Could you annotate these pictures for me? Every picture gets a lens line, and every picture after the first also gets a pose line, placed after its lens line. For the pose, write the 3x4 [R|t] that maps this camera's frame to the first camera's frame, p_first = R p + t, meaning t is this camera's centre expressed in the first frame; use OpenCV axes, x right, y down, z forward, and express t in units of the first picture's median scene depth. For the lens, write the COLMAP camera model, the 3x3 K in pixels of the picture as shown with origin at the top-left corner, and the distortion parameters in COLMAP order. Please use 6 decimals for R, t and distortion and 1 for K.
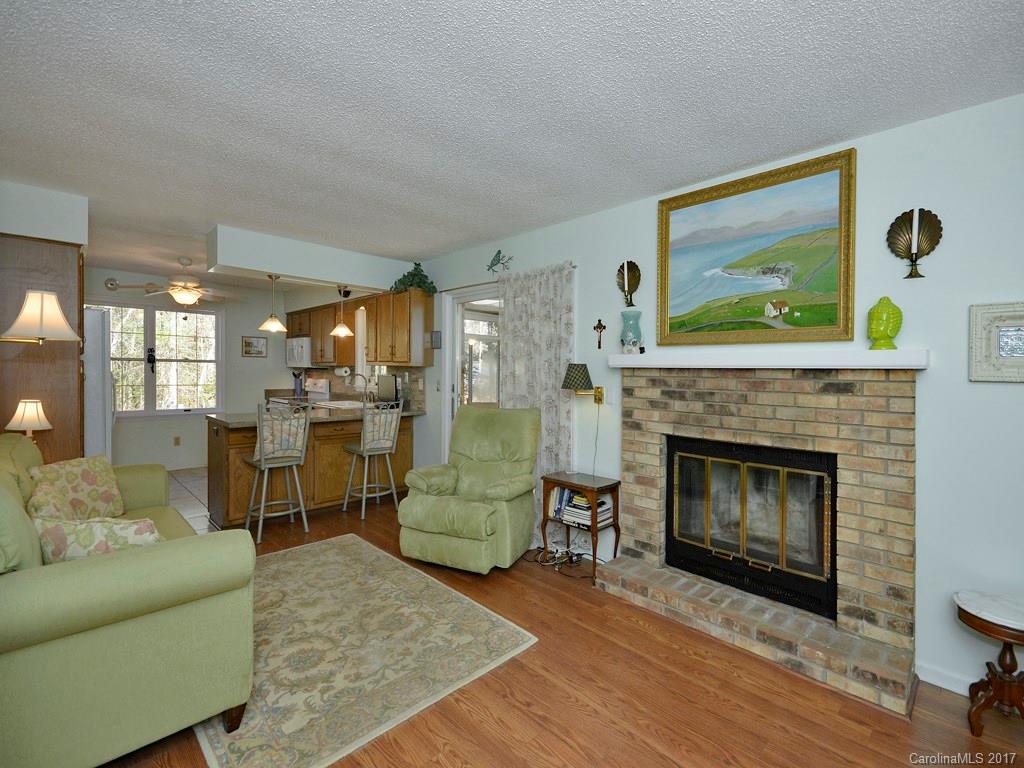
lens RADIAL K [[461.2, 0, 508.6], [0, 461.2, 382.6], [0, 0, 1]] dist [0.003879, 0.000205]
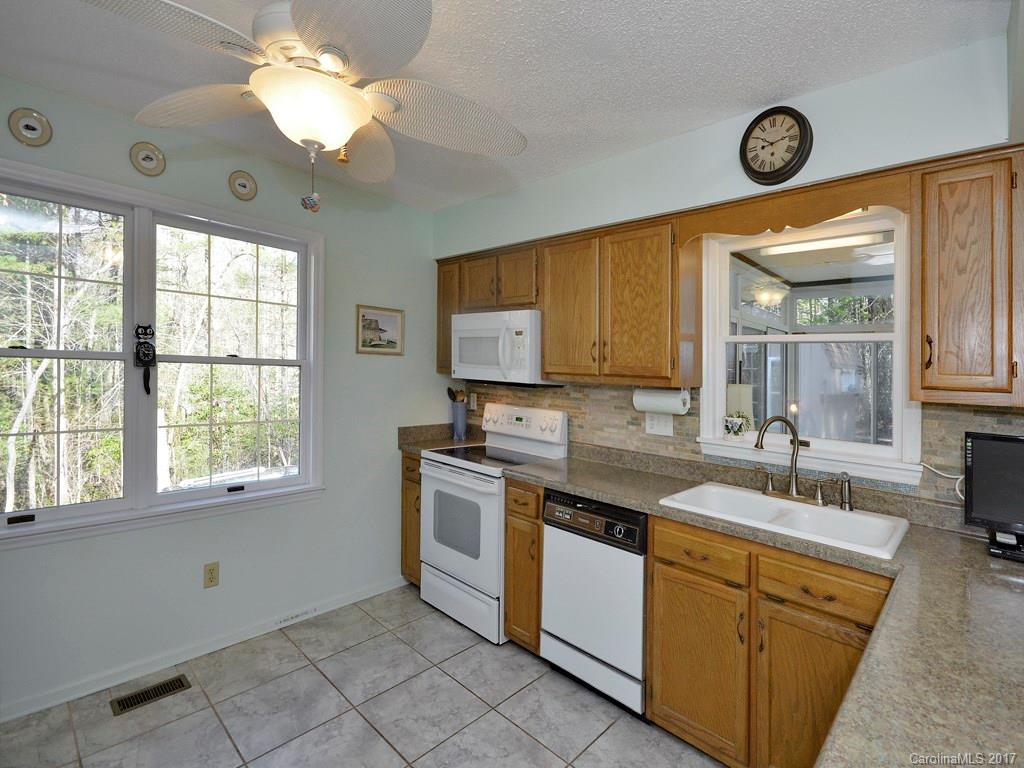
lens RADIAL K [[475.1, 0, 517.4], [0, 475.1, 386.8], [0, 0, 1]] dist [-0.001555, 0.000081]
pose [[0.998520, 0.023477, 0.049064, -0.462040], [-0.024183, 0.999612, 0.013851, -0.035565], [-0.048720, -0.015017, 0.998700, 0.568319]]
